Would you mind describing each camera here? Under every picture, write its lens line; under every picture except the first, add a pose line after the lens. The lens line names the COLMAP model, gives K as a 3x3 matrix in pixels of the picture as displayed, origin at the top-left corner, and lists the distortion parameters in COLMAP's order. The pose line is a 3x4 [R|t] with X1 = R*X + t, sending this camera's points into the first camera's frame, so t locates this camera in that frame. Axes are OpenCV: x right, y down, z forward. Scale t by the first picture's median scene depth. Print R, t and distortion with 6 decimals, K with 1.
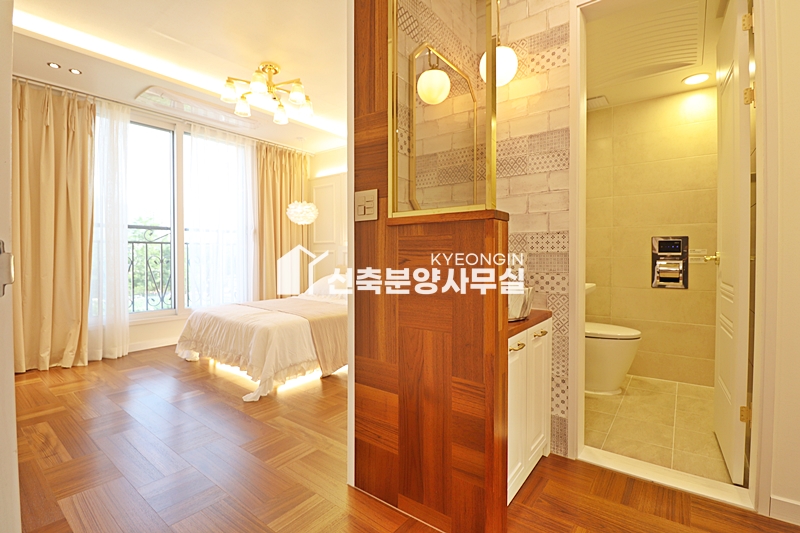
lens RADIAL K [[372.5, 0, 399.1], [0, 372.5, 263.6], [0, 0, 1]] dist [-0.011628, -0.005268]
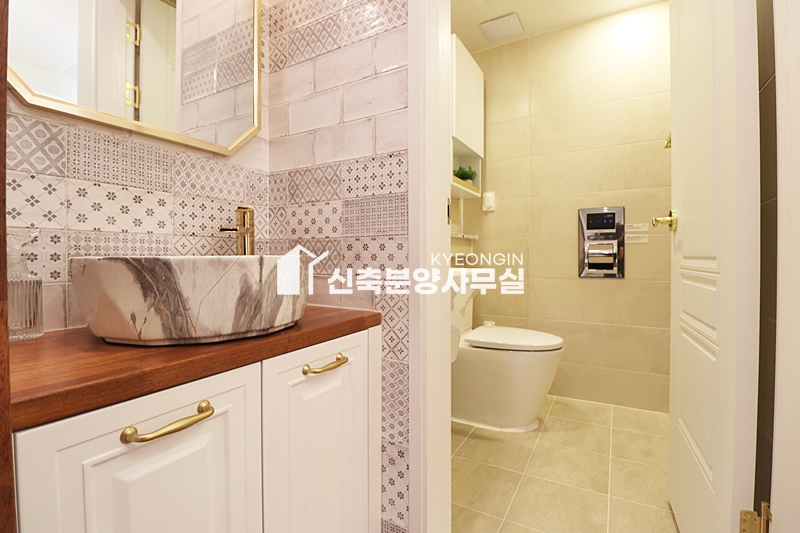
lens RADIAL K [[372.5, 0, 397.1], [0, 372.5, 261.2], [0, 0, 1]] dist [-0.011628, -0.005268]
pose [[0.992045, -0.000626, 0.125880, 0.344114], [0.001718, 0.999962, -0.008571, 0.058436], [-0.125870, 0.008719, 0.992008, 0.464427]]
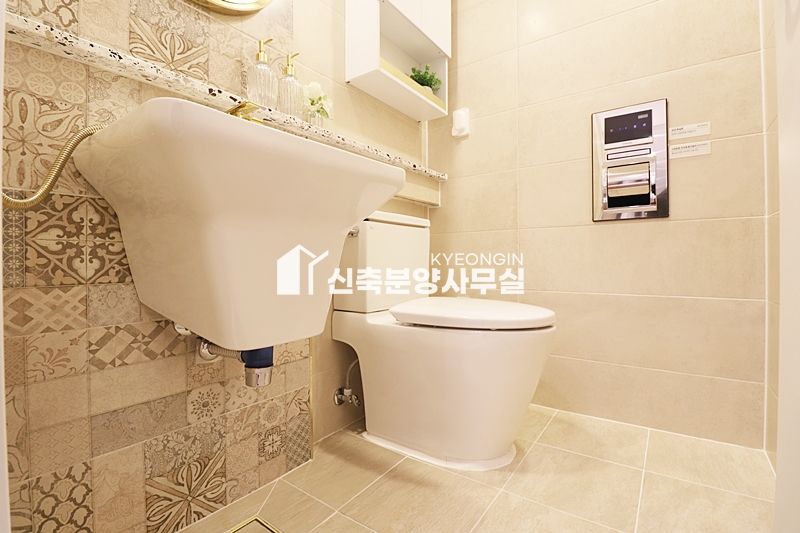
lens RADIAL K [[372.5, 0, 400.3], [0, 372.5, 262.8], [0, 0, 1]] dist [-0.011628, -0.005268]
pose [[0.999480, 0.000361, 0.032232, 0.638917], [0.000154, 0.999873, -0.015964, 0.186070], [-0.032234, 0.015961, 0.999353, 0.813736]]
